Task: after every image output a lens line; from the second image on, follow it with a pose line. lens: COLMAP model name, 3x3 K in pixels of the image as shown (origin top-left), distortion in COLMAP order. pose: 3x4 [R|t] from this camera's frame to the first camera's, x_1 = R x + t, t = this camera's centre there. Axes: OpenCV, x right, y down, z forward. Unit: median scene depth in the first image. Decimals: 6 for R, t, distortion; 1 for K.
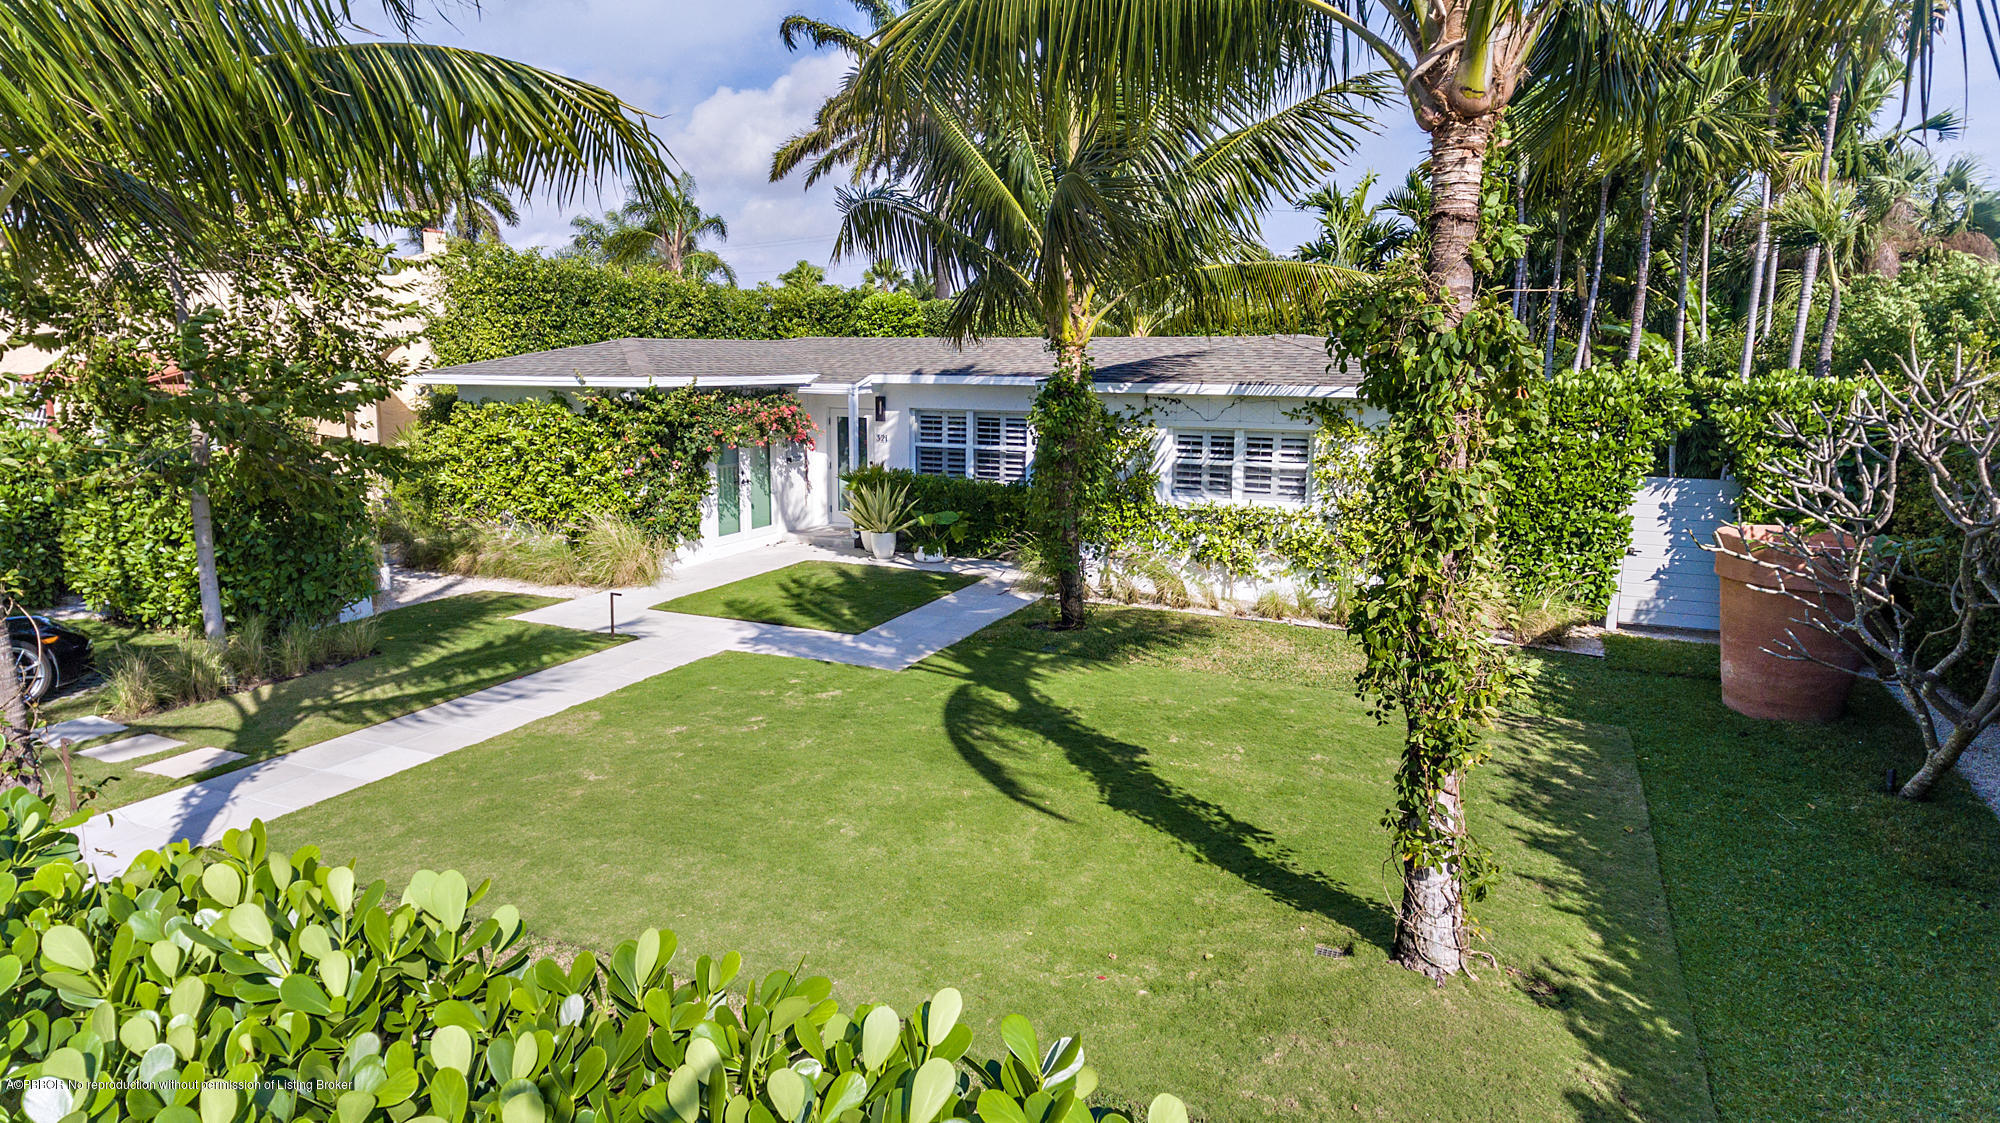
lens RADIAL K [[1175.8, 0, 975.2], [0, 1175.8, 559.8], [0, 0, 1]] dist [0.025051, 0.000163]
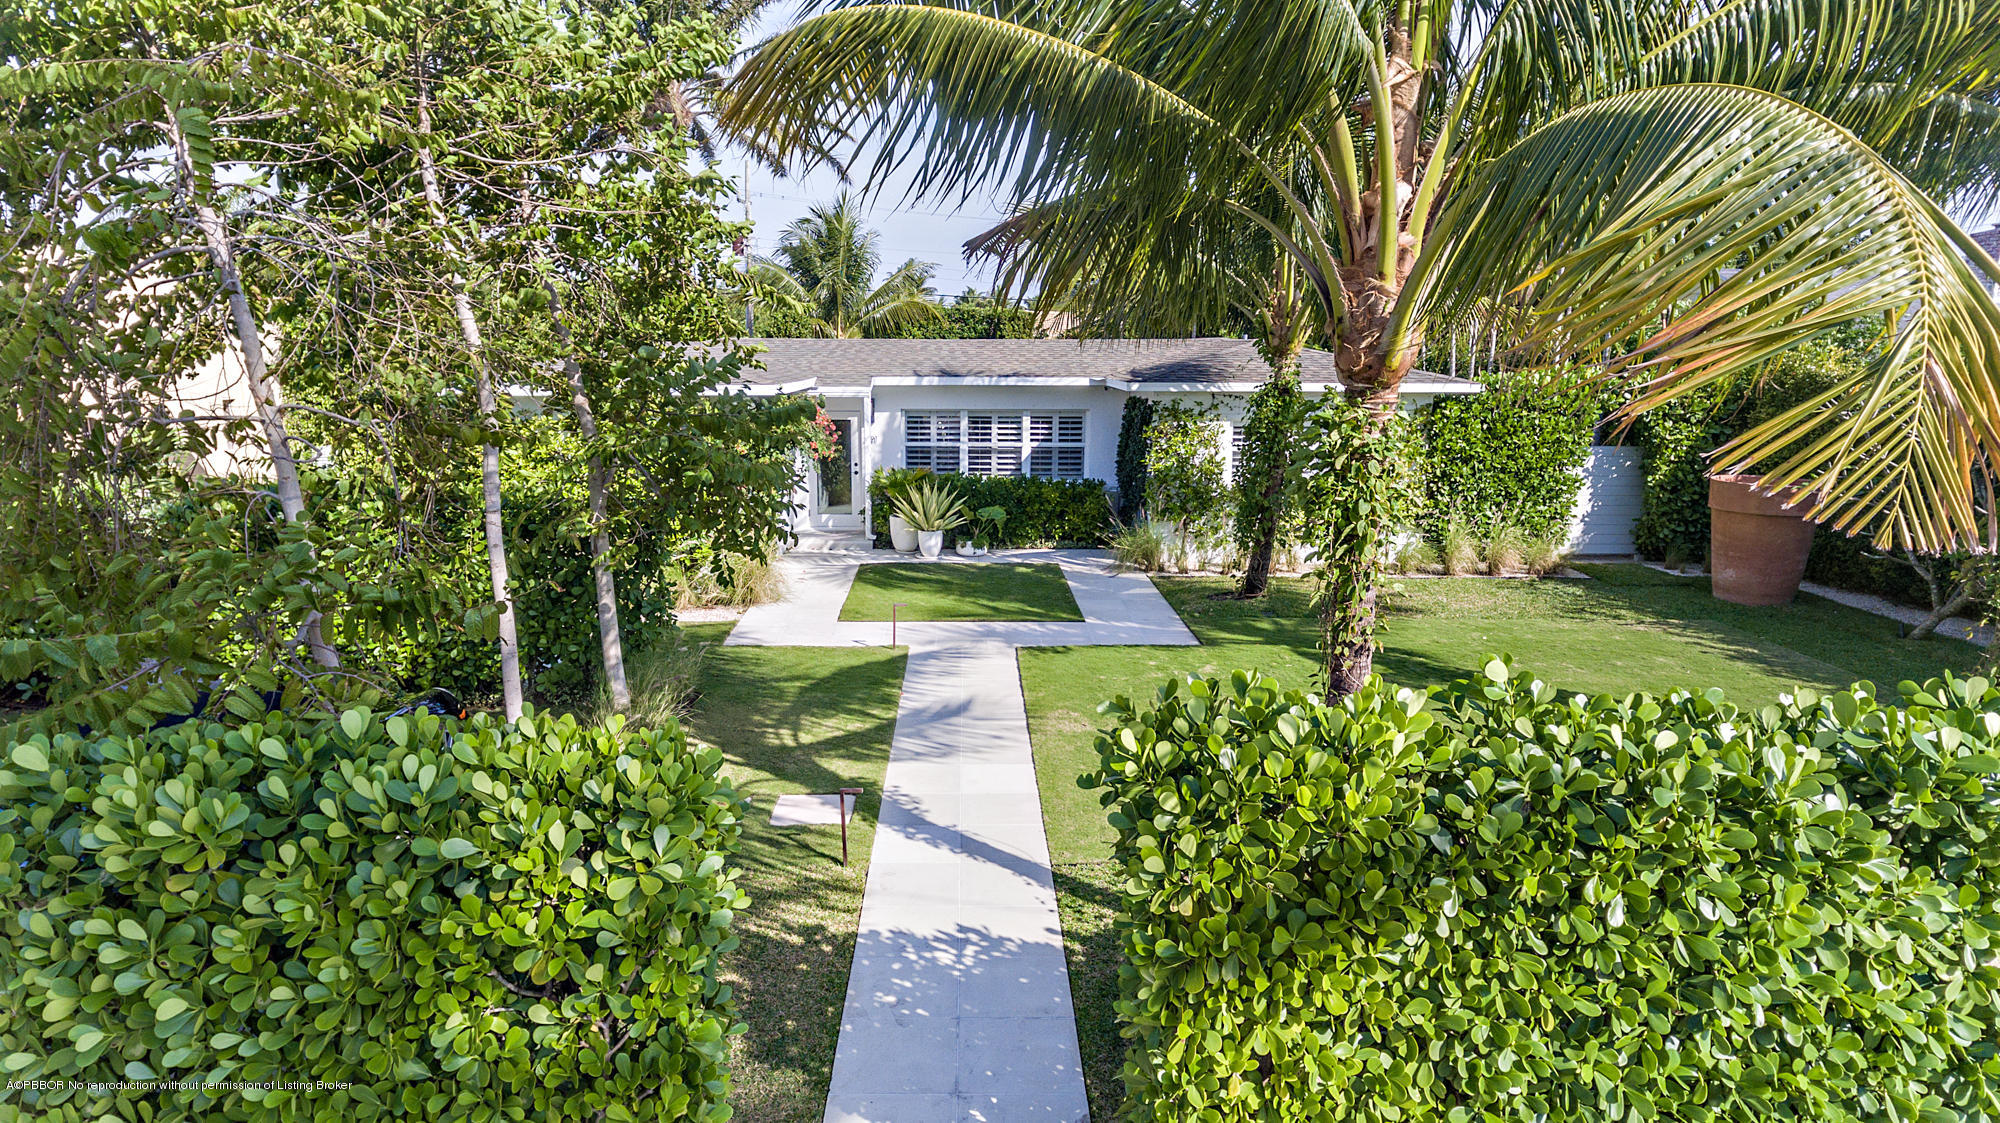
lens RADIAL K [[1175.8, 0, 975.2], [0, 1175.8, 559.8], [0, 0, 1]] dist [0.025051, 0.000163]
pose [[0.899337, -0.081618, 0.429572, -0.607095], [0.077262, 0.996629, 0.027603, -0.029369], [-0.430376, 0.008365, 0.902611, 0.070163]]
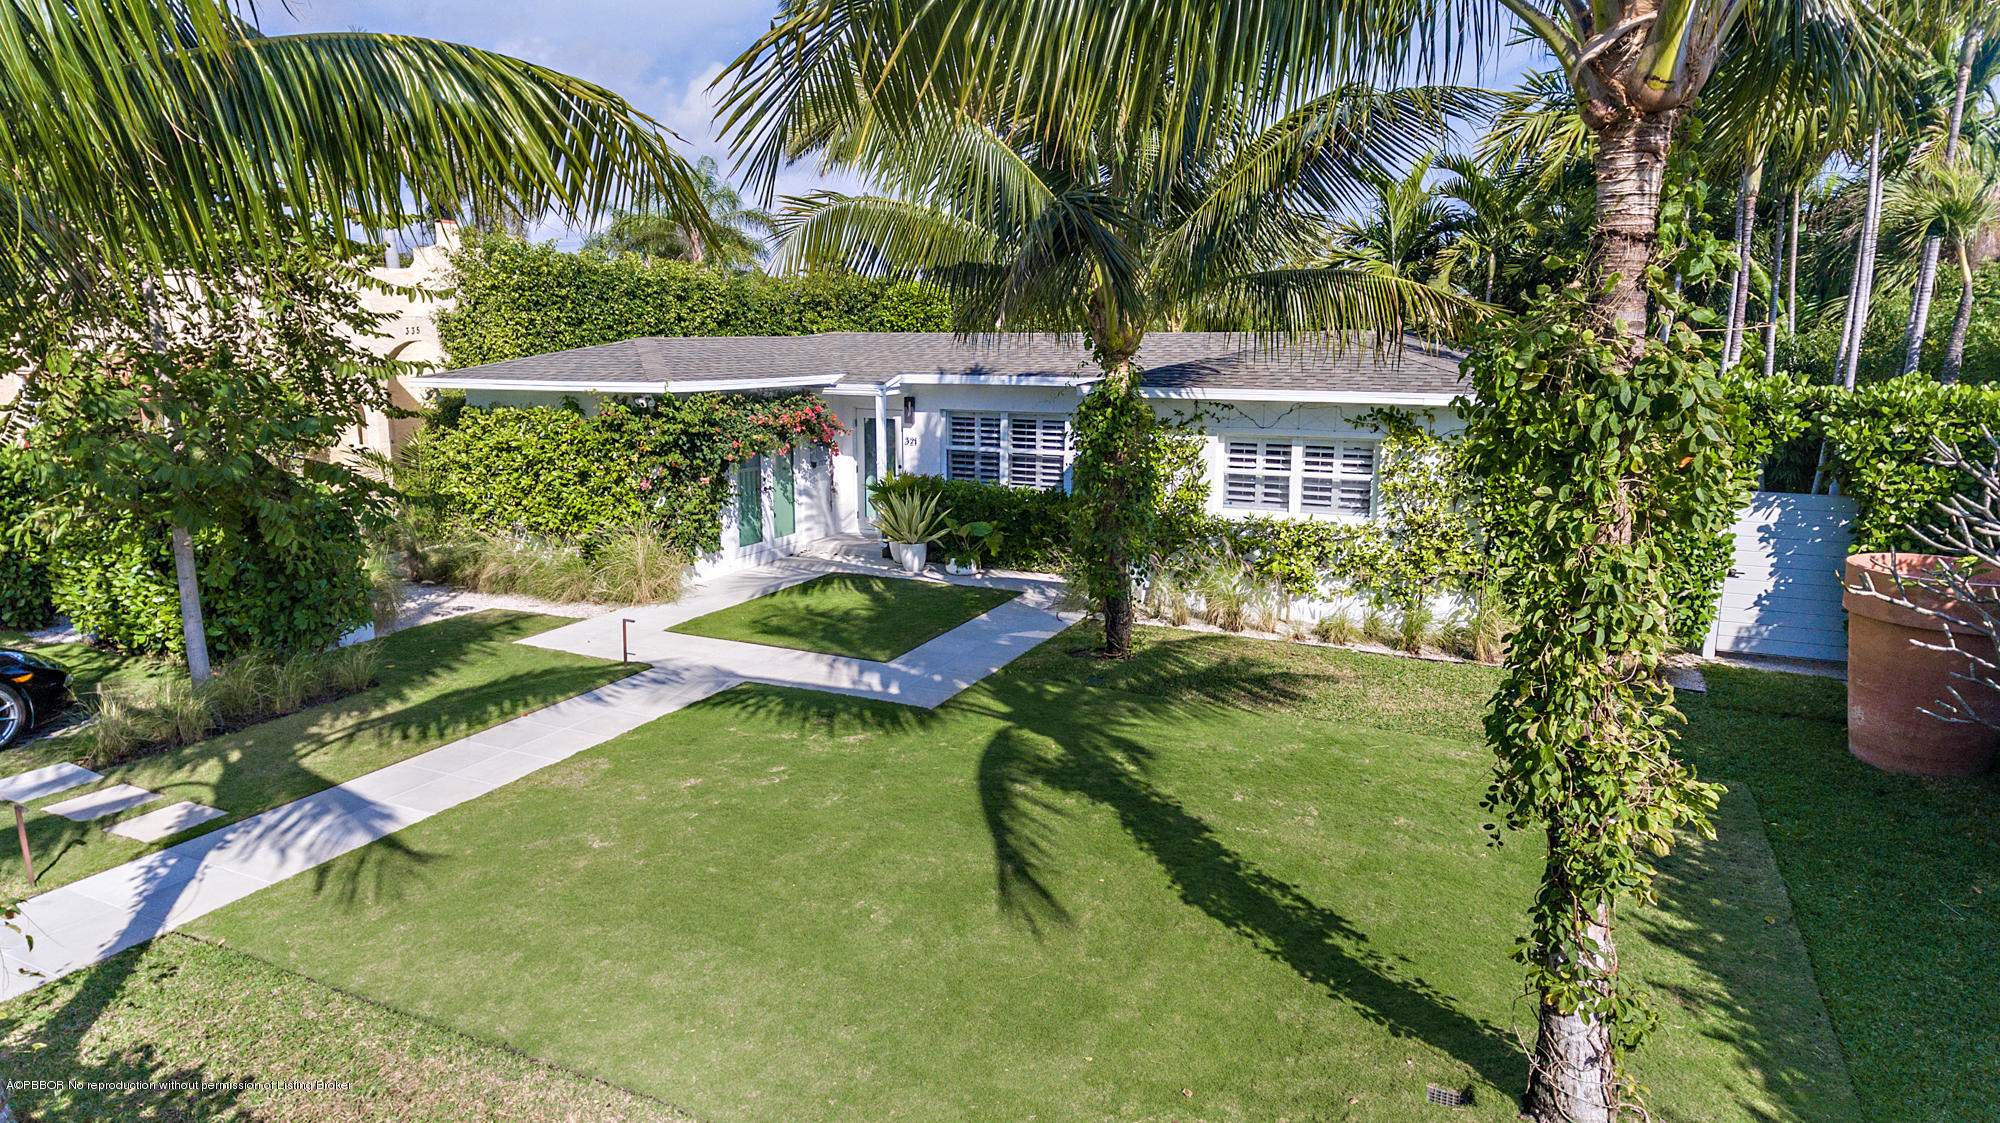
lens RADIAL K [[1180.8, 0, 974.7], [0, 1180.8, 565.3], [0, 0, 1]] dist [0.023818, 0.001147]
pose [[0.999738, -0.000149, -0.022898, -0.008785], [0.000631, 0.999778, 0.021038, -0.031511], [0.022889, -0.021047, 0.999516, 0.065275]]
